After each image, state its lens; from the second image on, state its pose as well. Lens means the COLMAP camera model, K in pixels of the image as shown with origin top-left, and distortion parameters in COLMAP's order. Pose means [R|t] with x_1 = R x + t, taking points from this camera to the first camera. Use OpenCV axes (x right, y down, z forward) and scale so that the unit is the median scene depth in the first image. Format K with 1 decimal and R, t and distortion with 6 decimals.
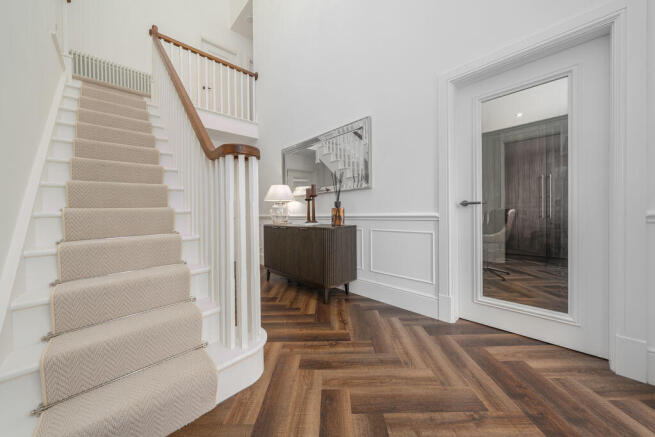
lens RADIAL K [[225.3, 0, 327.5], [0, 225.3, 218.5], [0, 0, 1]] dist [-0.000663, -0.000118]
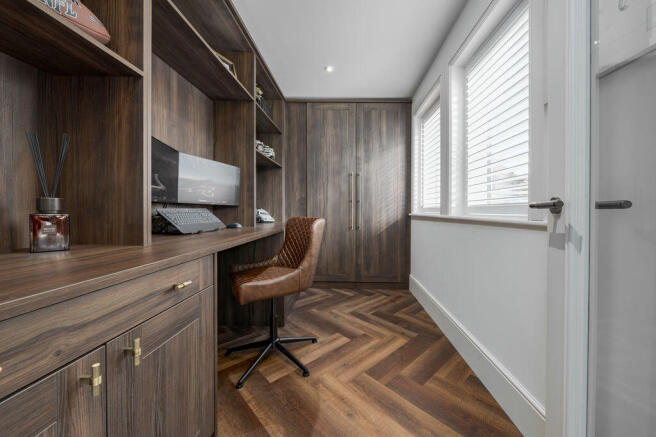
lens RADIAL K [[225.6, 0, 328.0], [0, 225.6, 218.5], [0, 0, 1]] dist [-0.000663, -0.000118]
pose [[0.754329, 0.005820, 0.656471, 0.412765], [-0.001627, 0.999974, -0.006996, -0.034418], [-0.656494, 0.004209, 0.754319, 0.498520]]
